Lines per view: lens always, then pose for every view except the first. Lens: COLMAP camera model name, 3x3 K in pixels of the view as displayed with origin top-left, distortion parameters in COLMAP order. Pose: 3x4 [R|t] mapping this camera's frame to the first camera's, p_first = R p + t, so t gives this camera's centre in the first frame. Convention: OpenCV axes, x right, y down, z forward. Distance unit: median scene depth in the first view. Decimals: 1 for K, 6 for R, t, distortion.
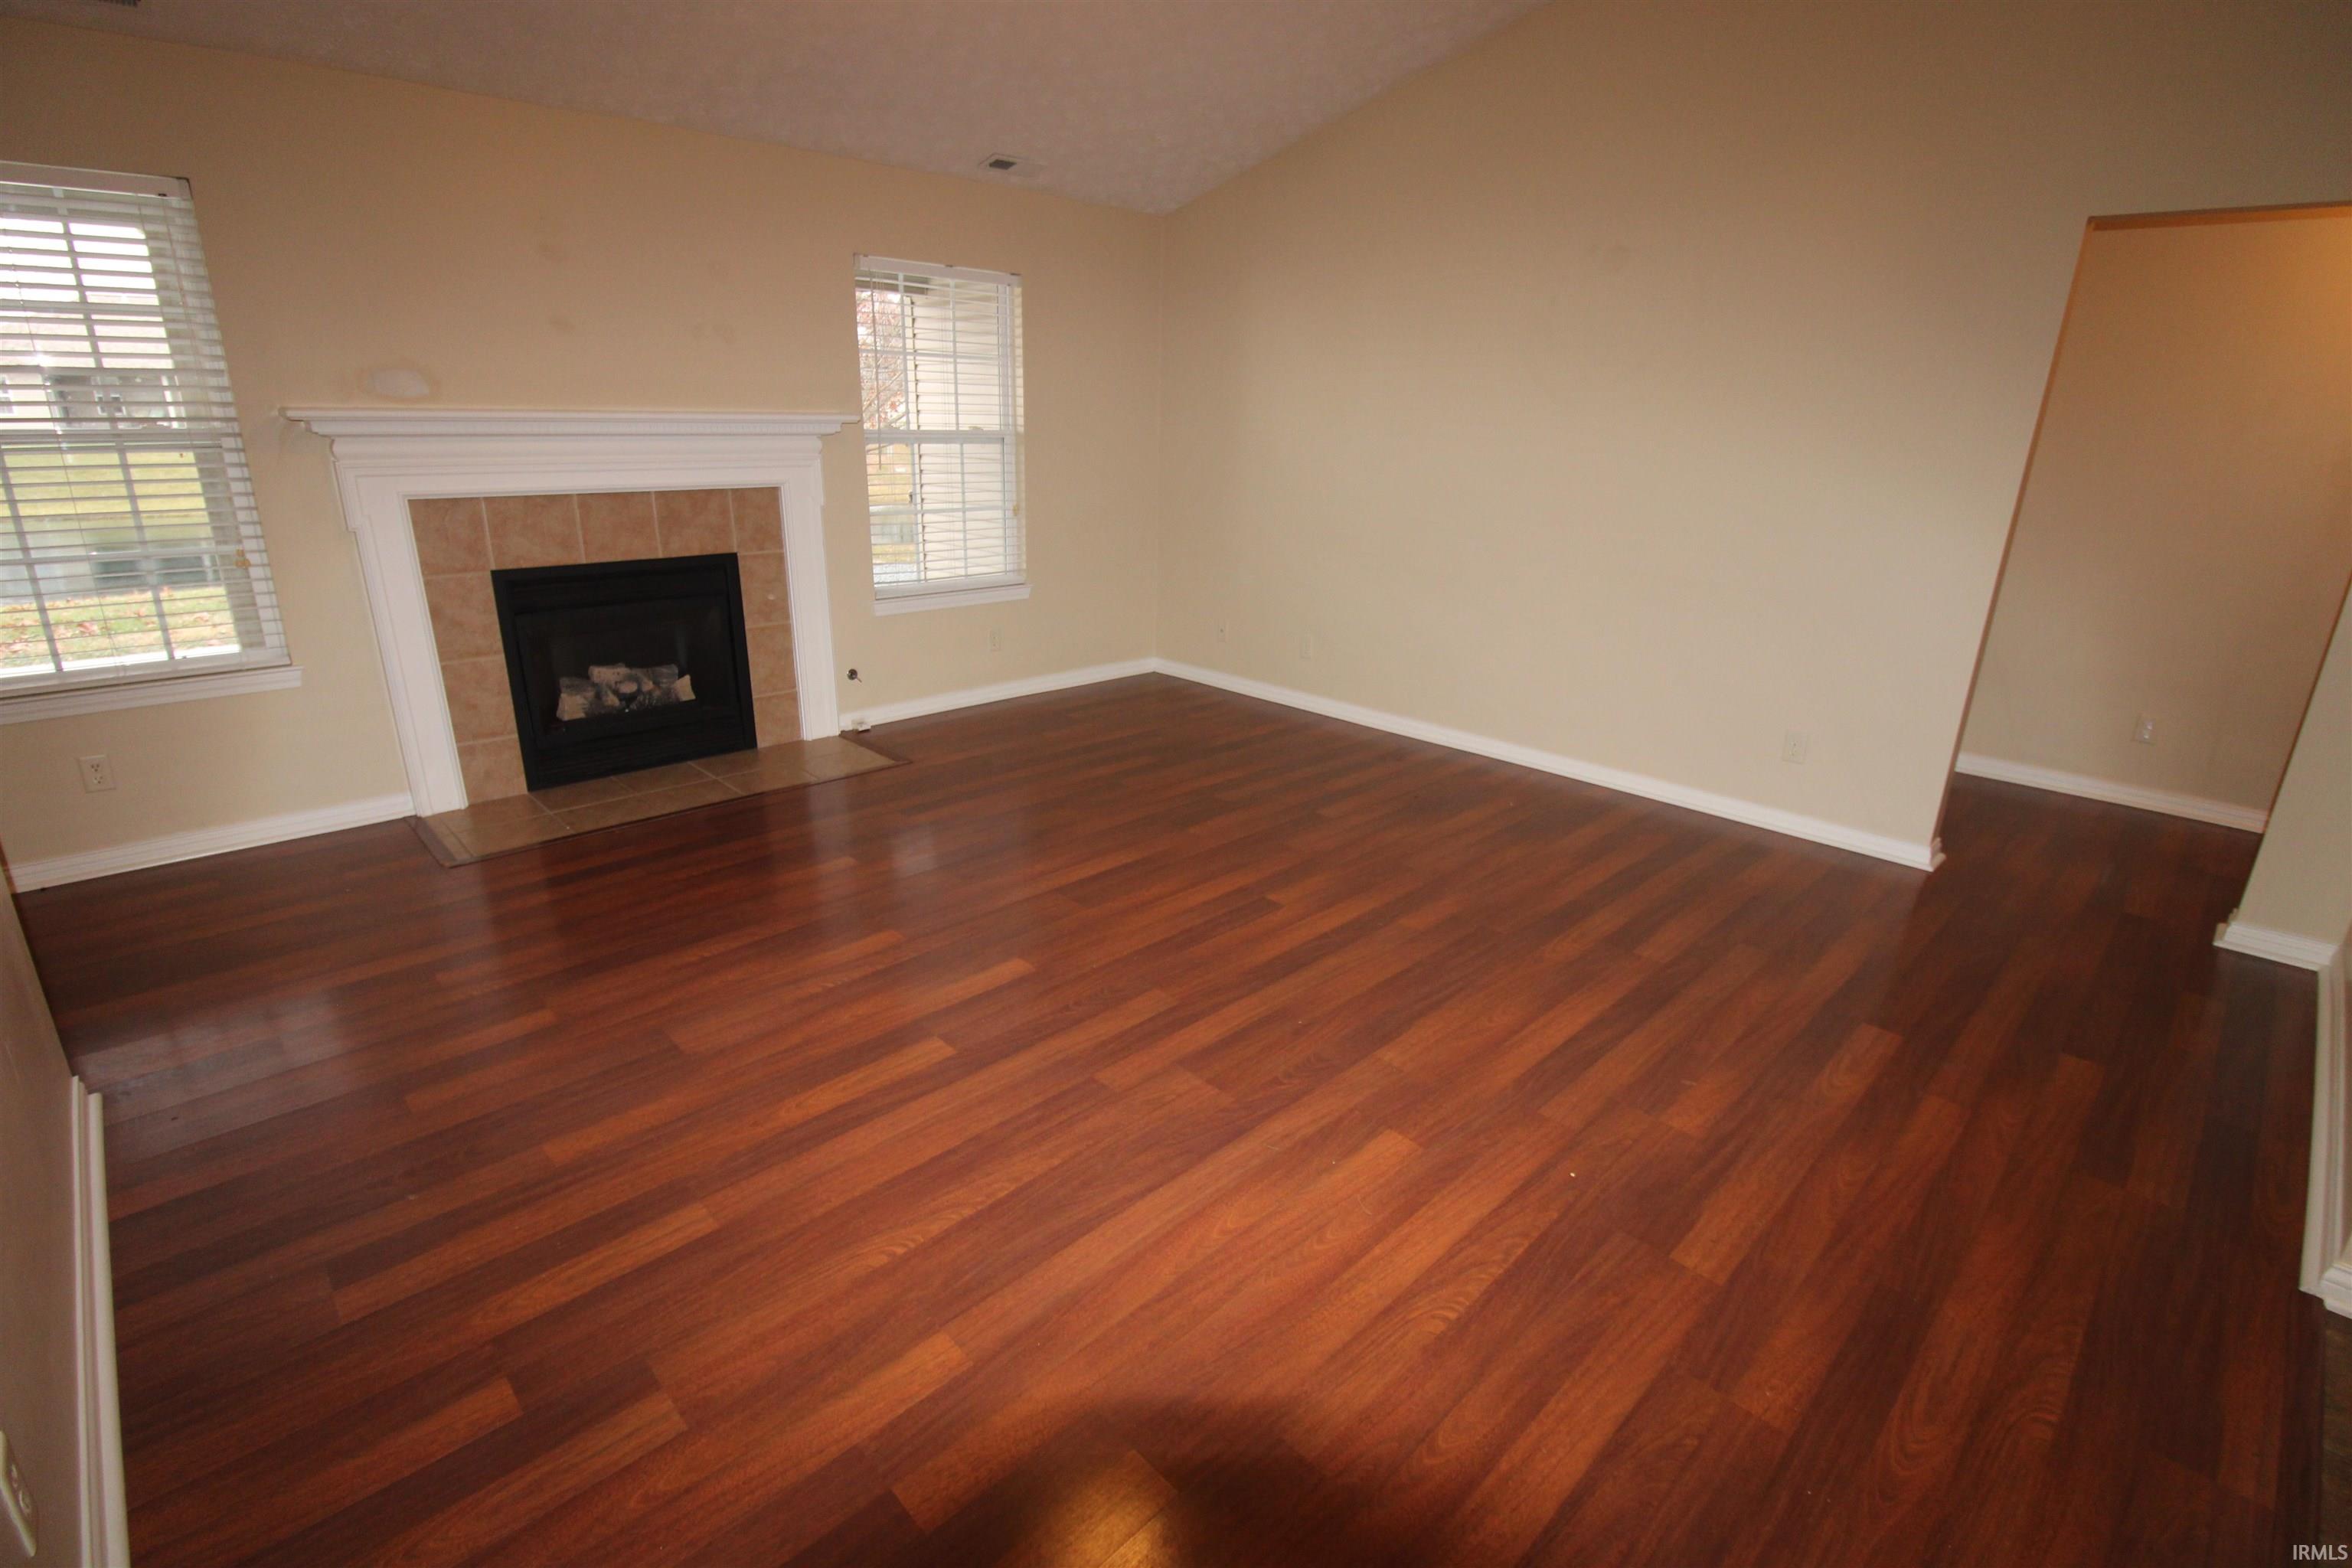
lens RADIAL K [[1098.8, 0, 1177.5], [0, 1098.8, 778.5], [0, 0, 1]] dist [-0.005378, -0.005736]
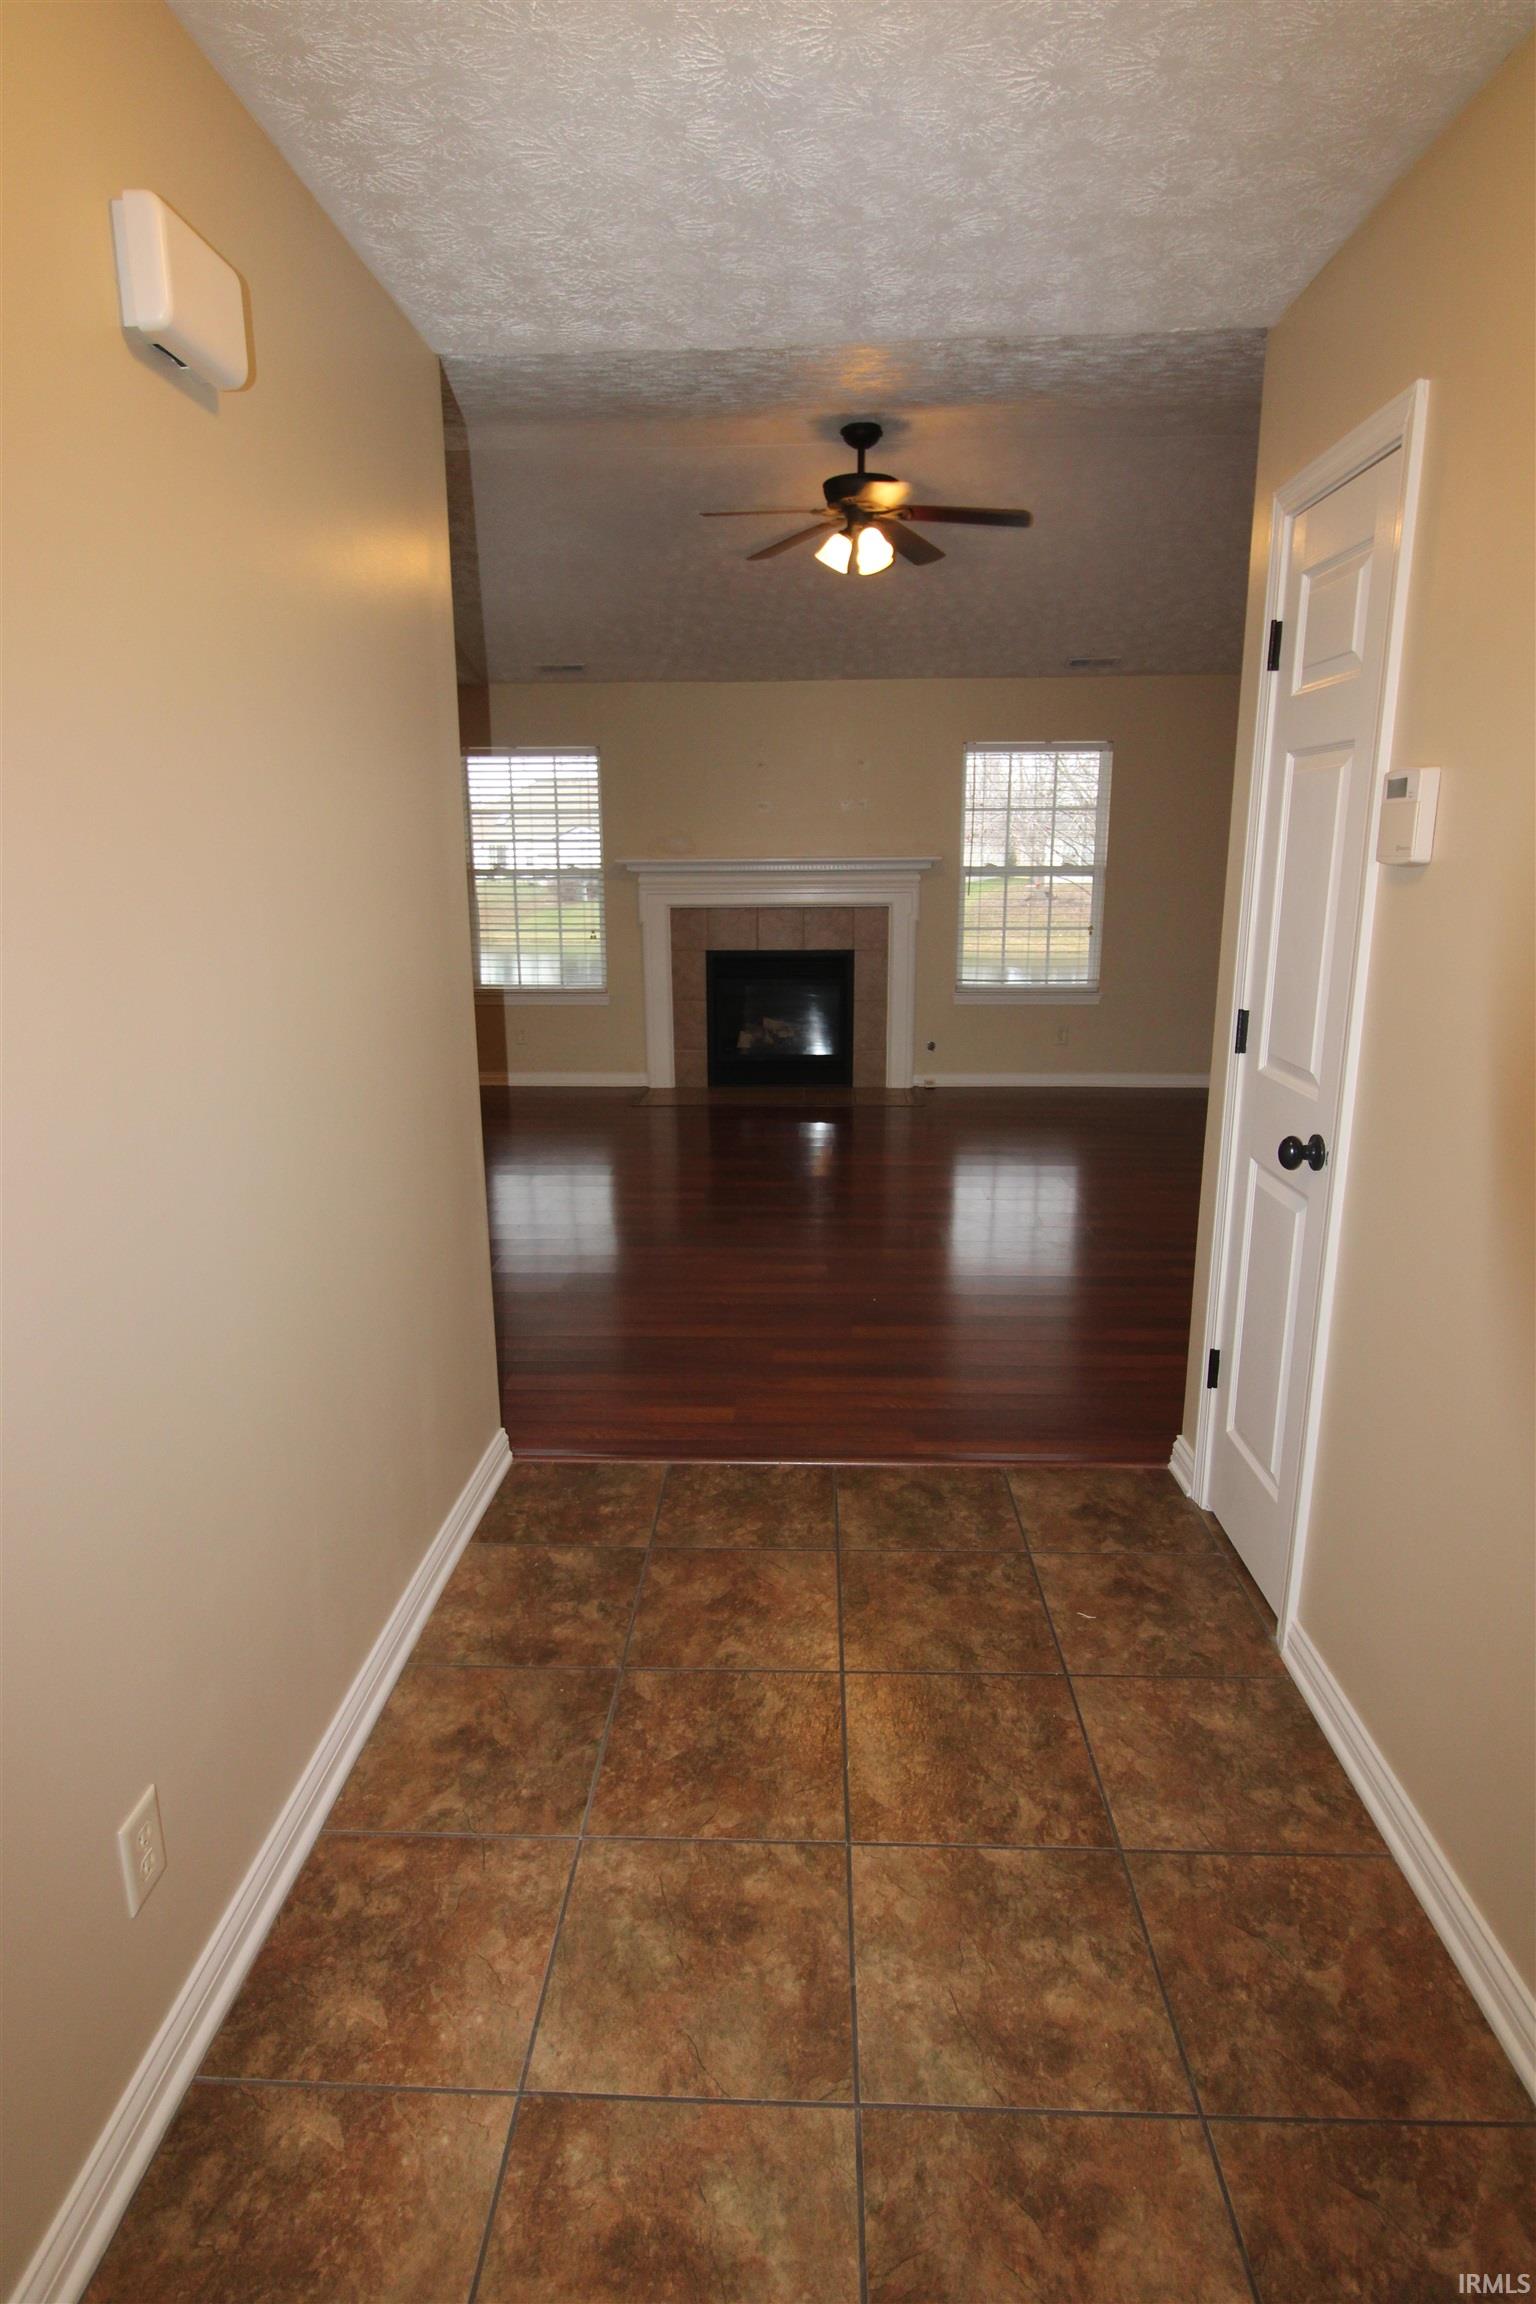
lens RADIAL K [[1246.2, 0, 754.0], [0, 1246.2, 1173.2], [0, 0, 1]] dist [0.006958, 0.000023]
pose [[0.680071, 0.155949, -0.716368, 0.841893], [-0.212439, 0.977112, 0.011036, 0.108152], [0.701693, 0.144679, 0.697635, -0.240885]]
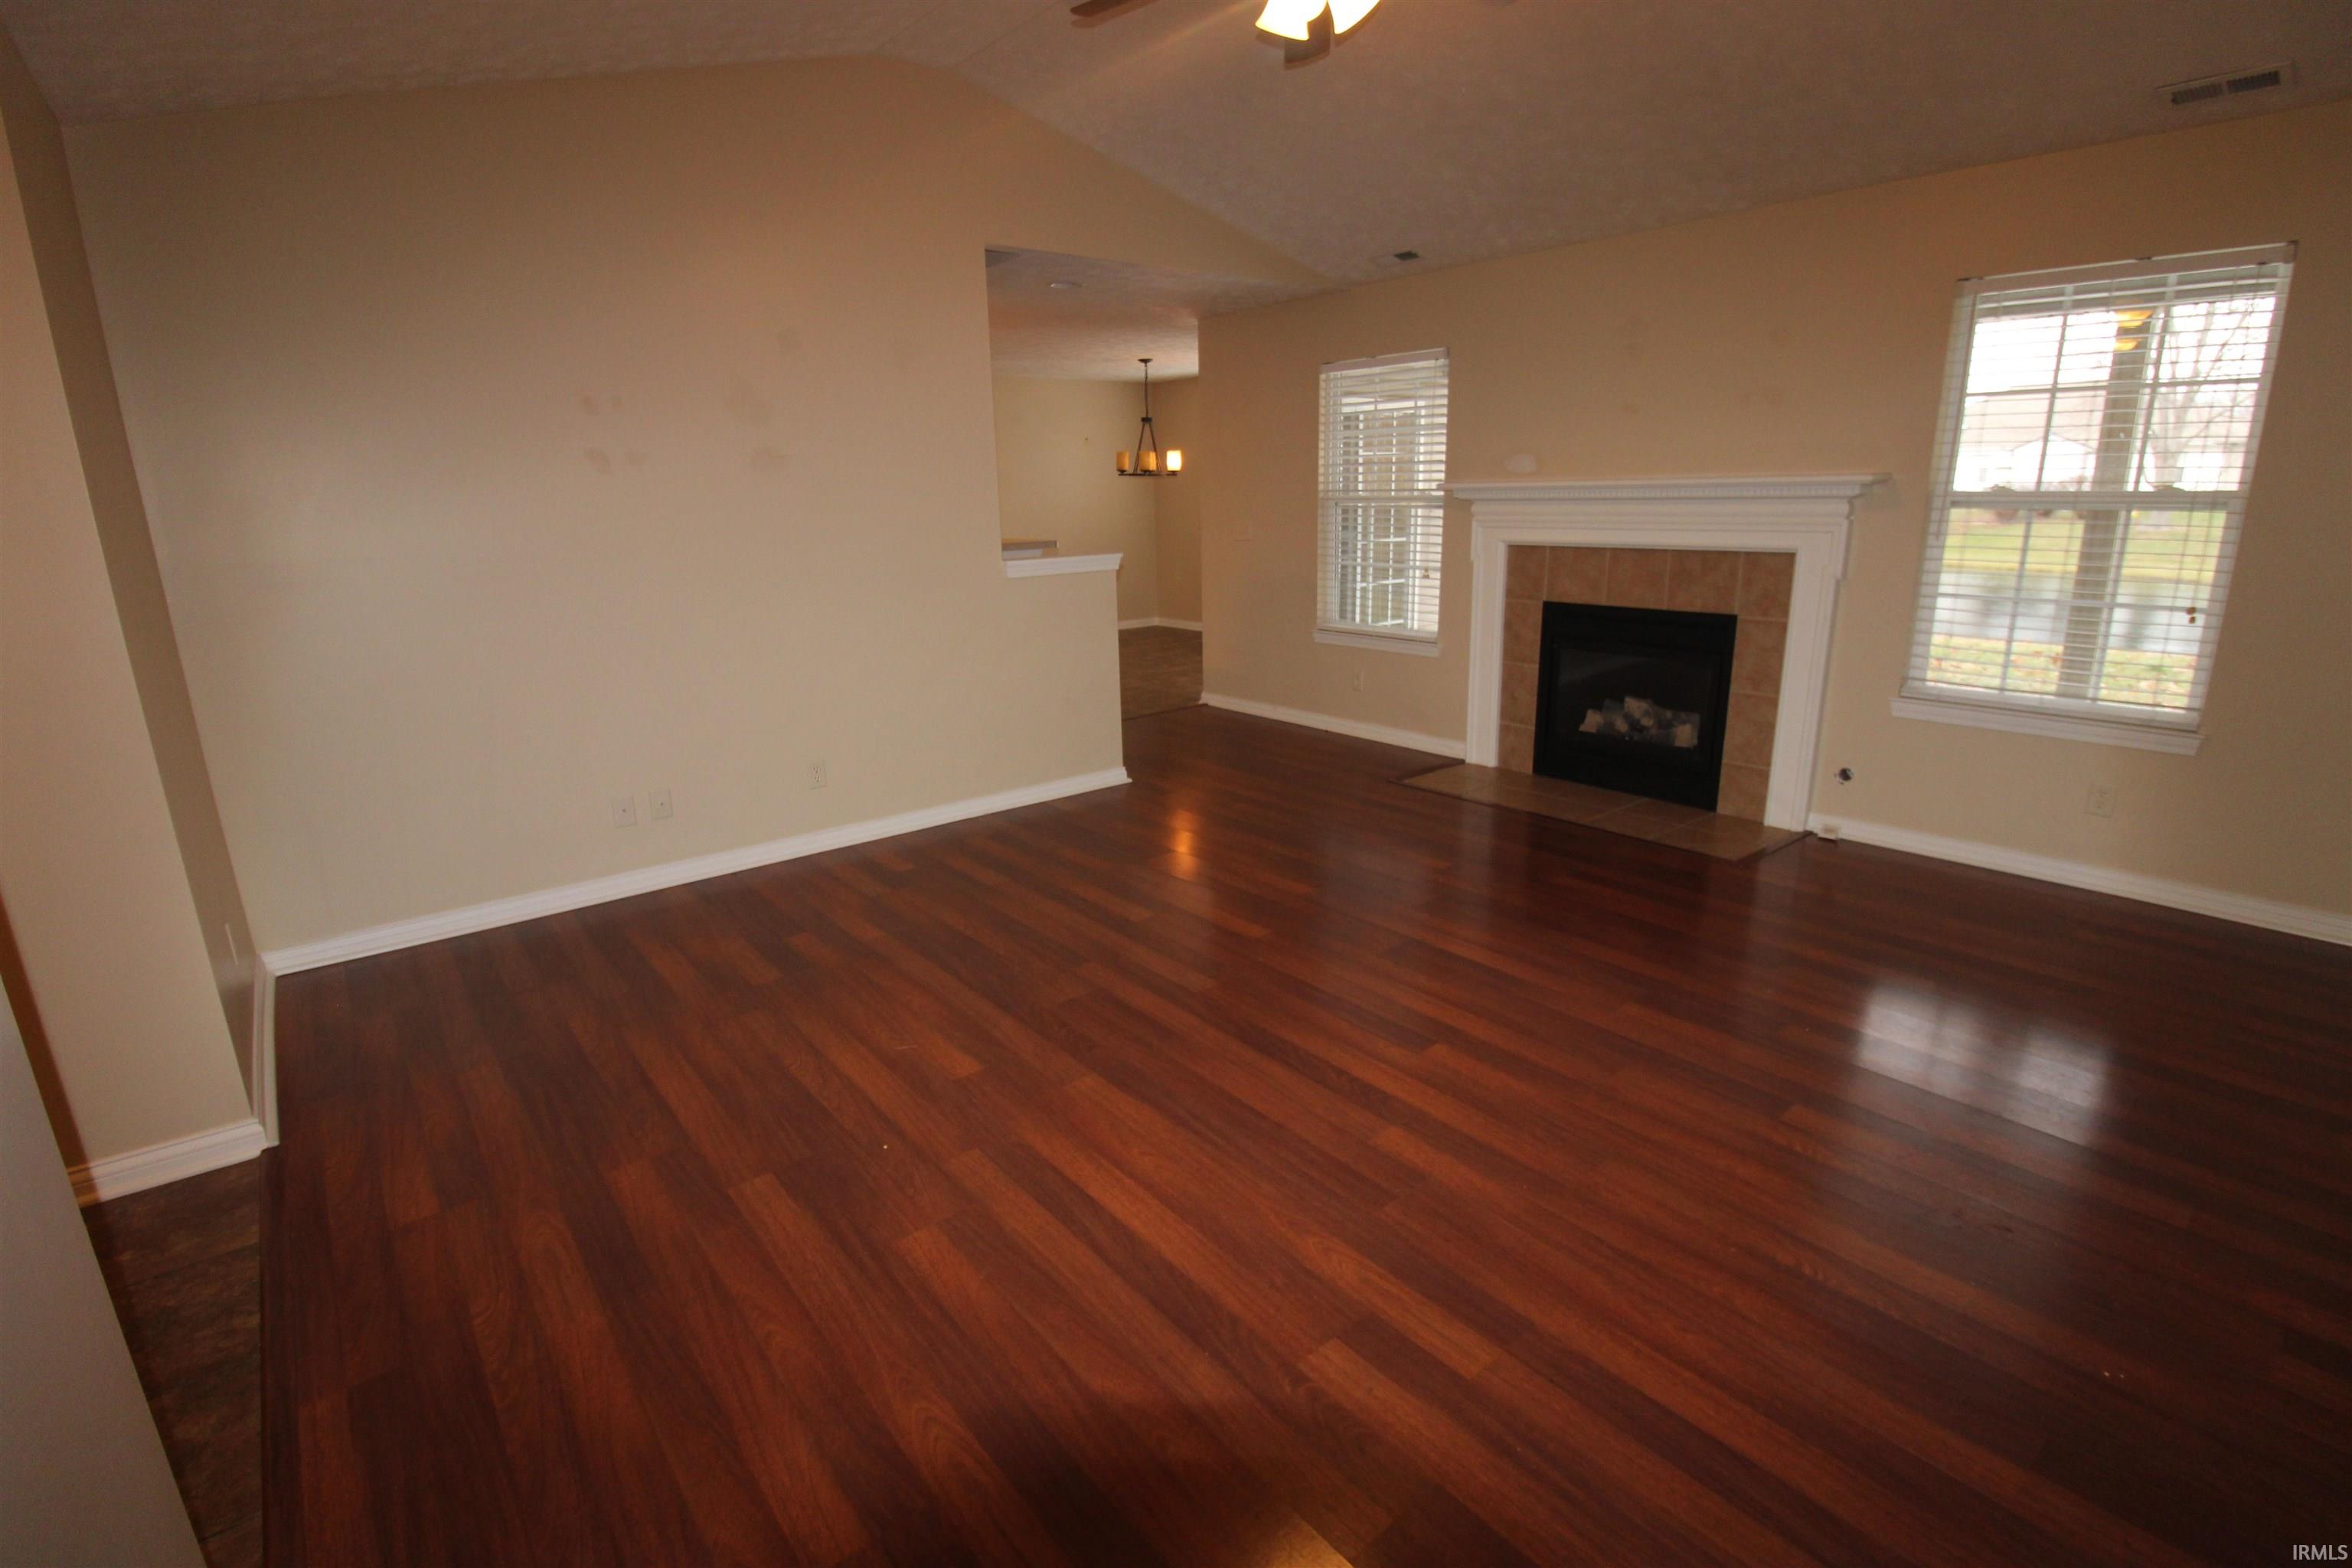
lens RADIAL K [[1098.8, 0, 1167.4], [0, 1098.8, 779.3], [0, 0, 1]] dist [-0.005378, -0.005736]
pose [[-0.103252, 0.237869, -0.965794, 0.726896], [-0.295900, 0.919676, 0.258145, -0.194397], [0.949622, 0.312432, -0.024573, 0.653650]]
